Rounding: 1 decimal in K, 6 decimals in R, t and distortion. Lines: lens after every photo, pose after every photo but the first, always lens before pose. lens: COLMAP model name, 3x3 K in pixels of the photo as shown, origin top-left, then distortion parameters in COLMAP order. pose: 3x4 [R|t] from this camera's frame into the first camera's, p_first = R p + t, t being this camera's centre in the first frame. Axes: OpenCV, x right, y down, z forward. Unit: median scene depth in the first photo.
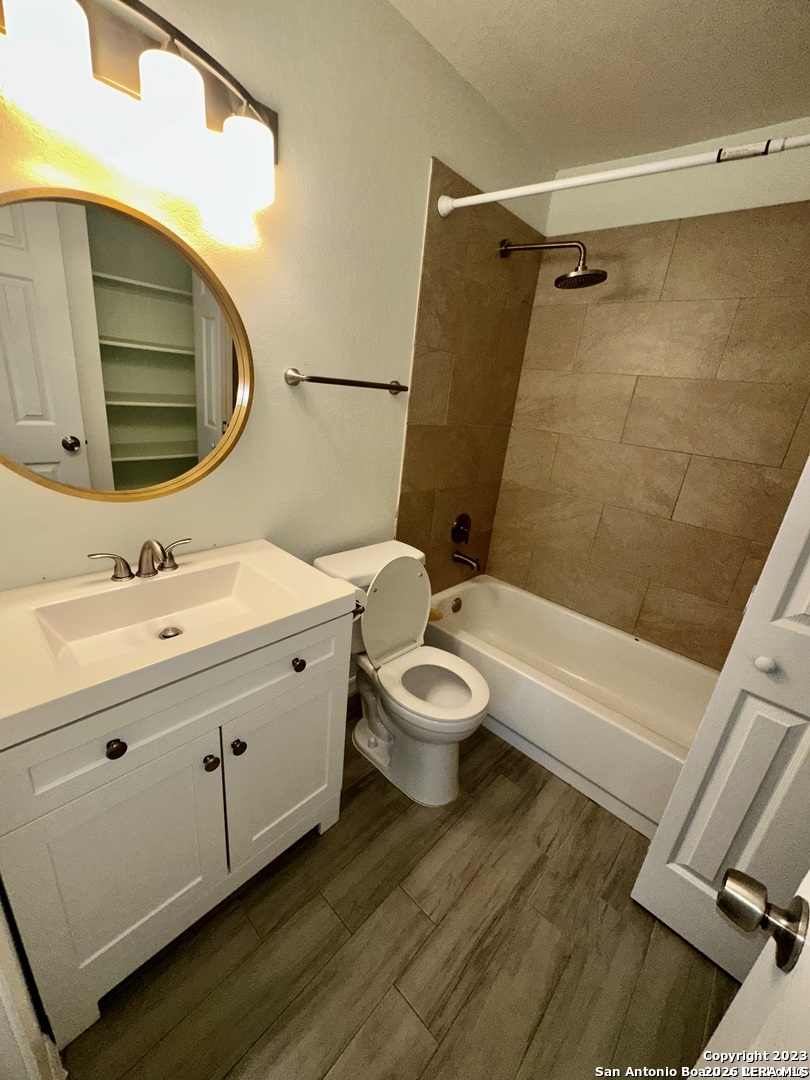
lens RADIAL K [[428.9, 0, 405.0], [0, 428.9, 540.0], [0, 0, 1]] dist [0.002389, 0.000412]
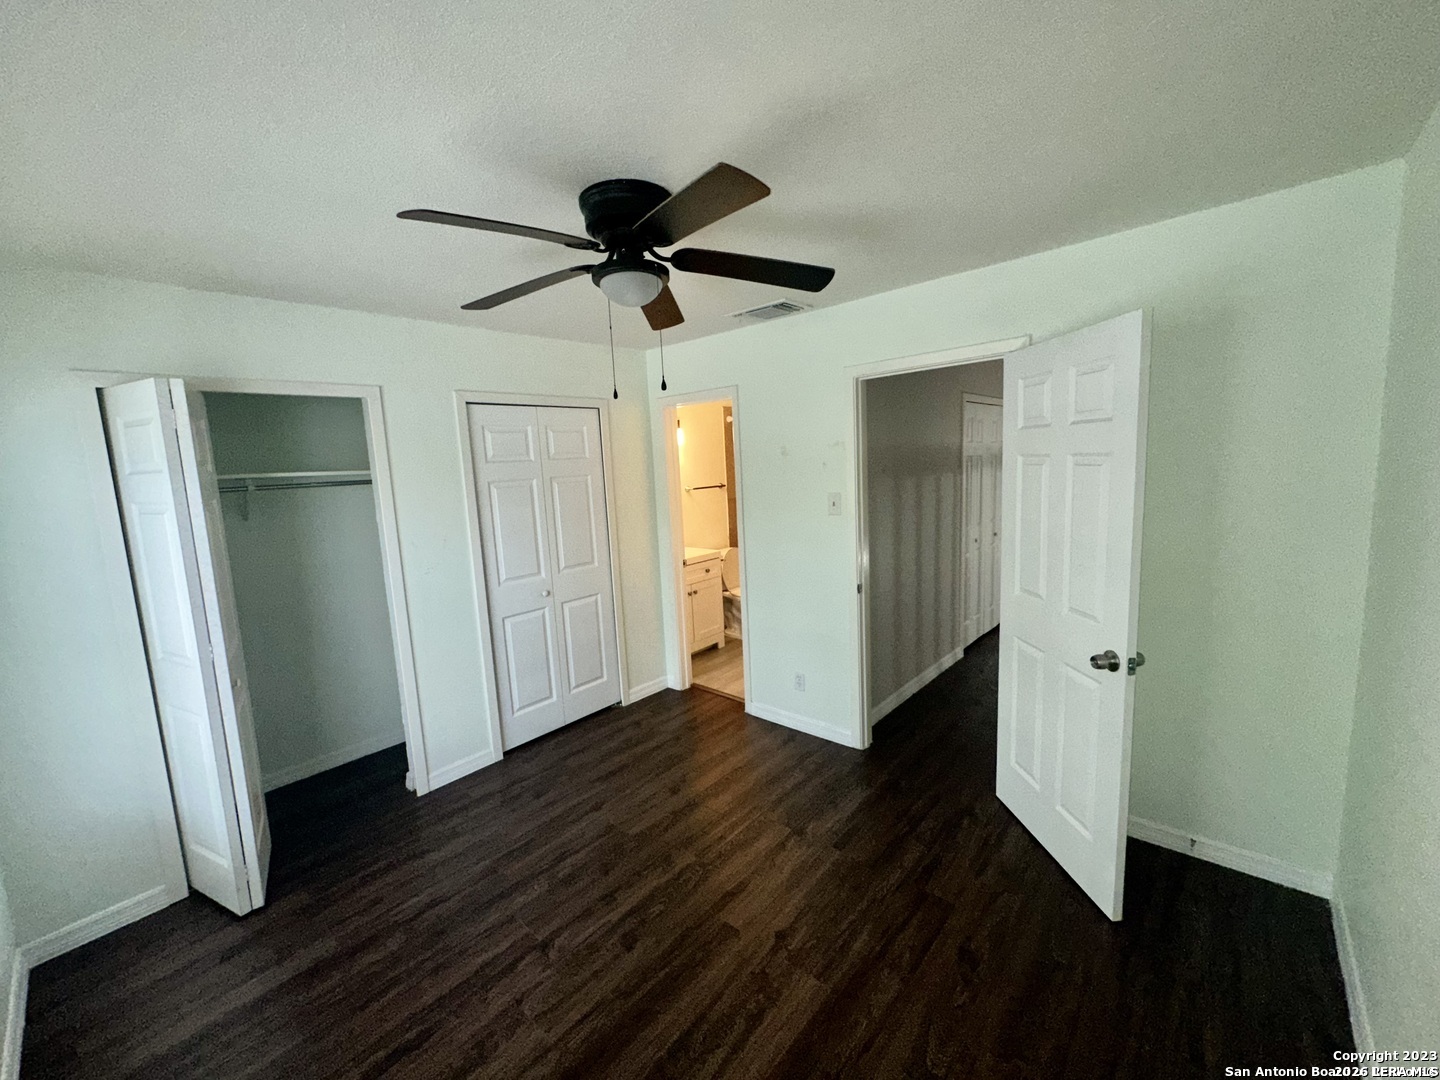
lens RADIAL K [[571.9, 0, 720.0], [0, 571.9, 540.0], [0, 0, 1]] dist [0.002389, 0.000412]
pose [[0.988379, -0.151838, -0.007291, -0.023141], [0.147221, 0.968071, -0.202891, 0.286270], [0.037865, 0.199459, 0.979174, -1.006500]]
